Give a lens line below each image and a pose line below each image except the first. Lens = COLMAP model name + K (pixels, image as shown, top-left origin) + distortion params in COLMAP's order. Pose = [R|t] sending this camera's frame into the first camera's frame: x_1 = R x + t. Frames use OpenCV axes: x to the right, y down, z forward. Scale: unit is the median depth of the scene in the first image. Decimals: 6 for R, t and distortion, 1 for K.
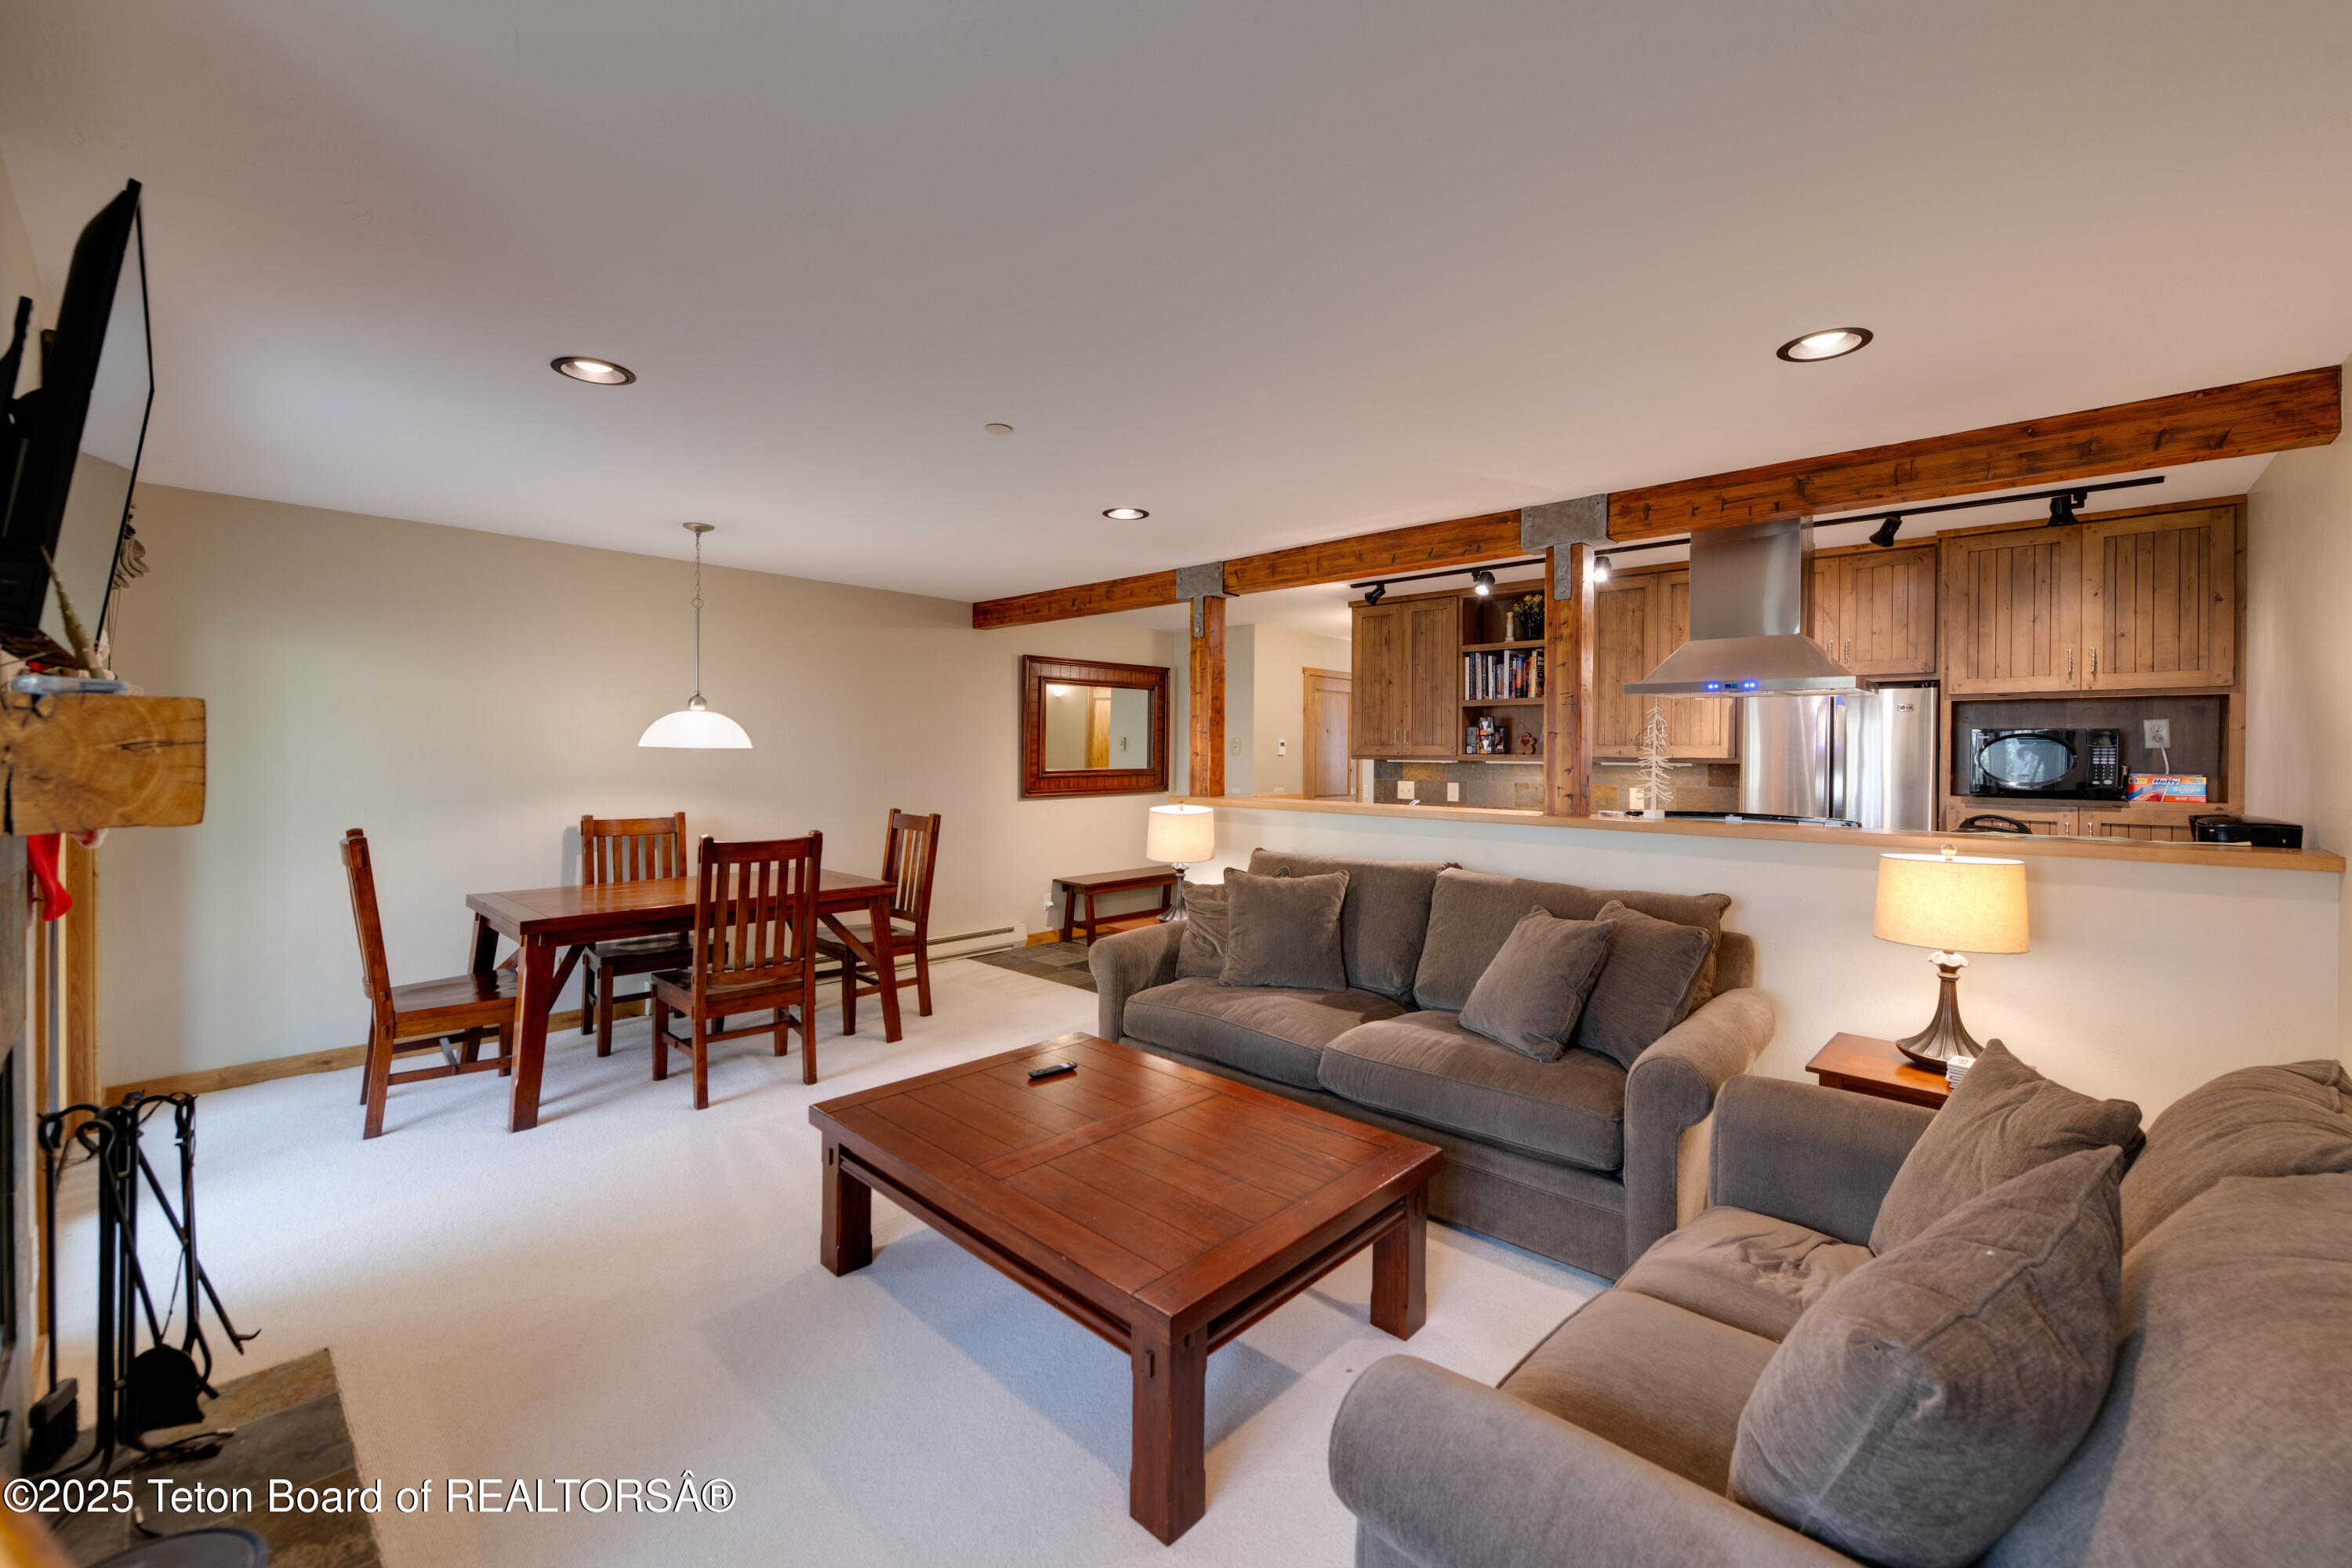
lens RADIAL K [[929.8, 0, 1180.7], [0, 929.8, 763.1], [0, 0, 1]] dist [-0.000468, -0.000051]
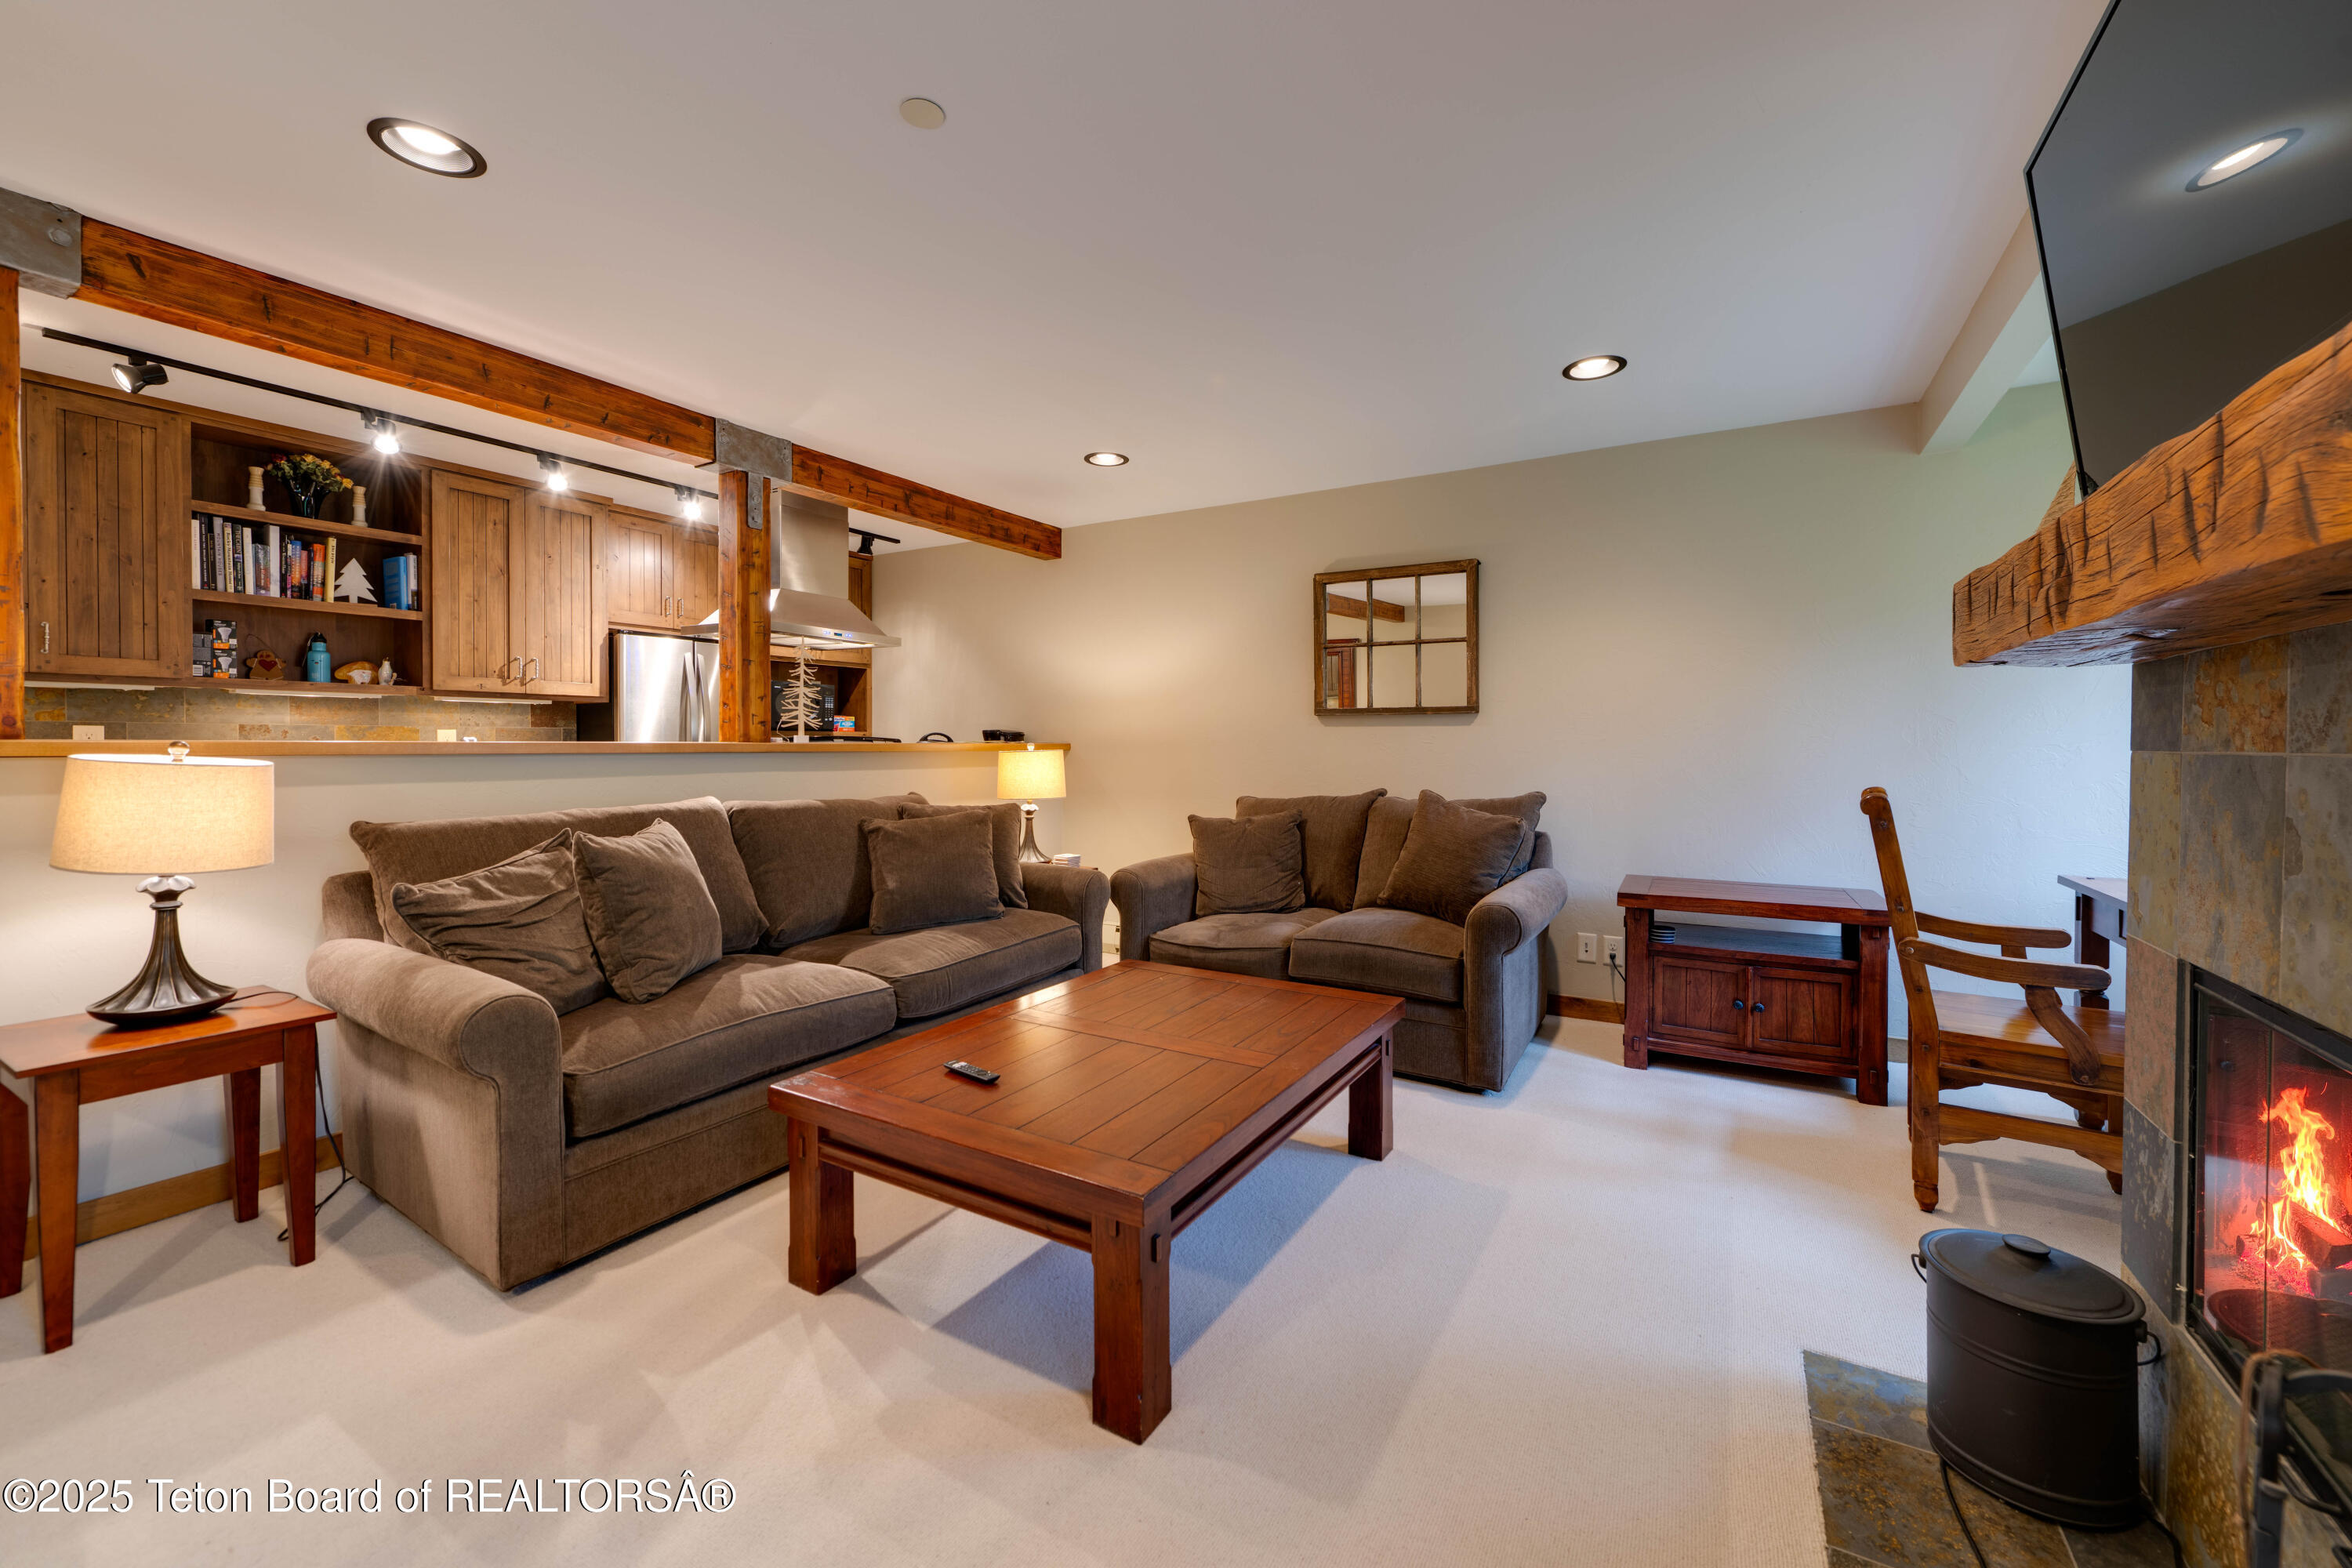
lens RADIAL K [[929.8, 0, 1183.8], [0, 929.8, 748.3], [0, 0, 1]] dist [-0.000468, -0.000051]
pose [[-0.215238, -0.014618, 0.976452, -0.622335], [0.006474, 0.999845, 0.016395, 0.045509], [-0.976540, 0.009851, -0.215110, 0.701238]]
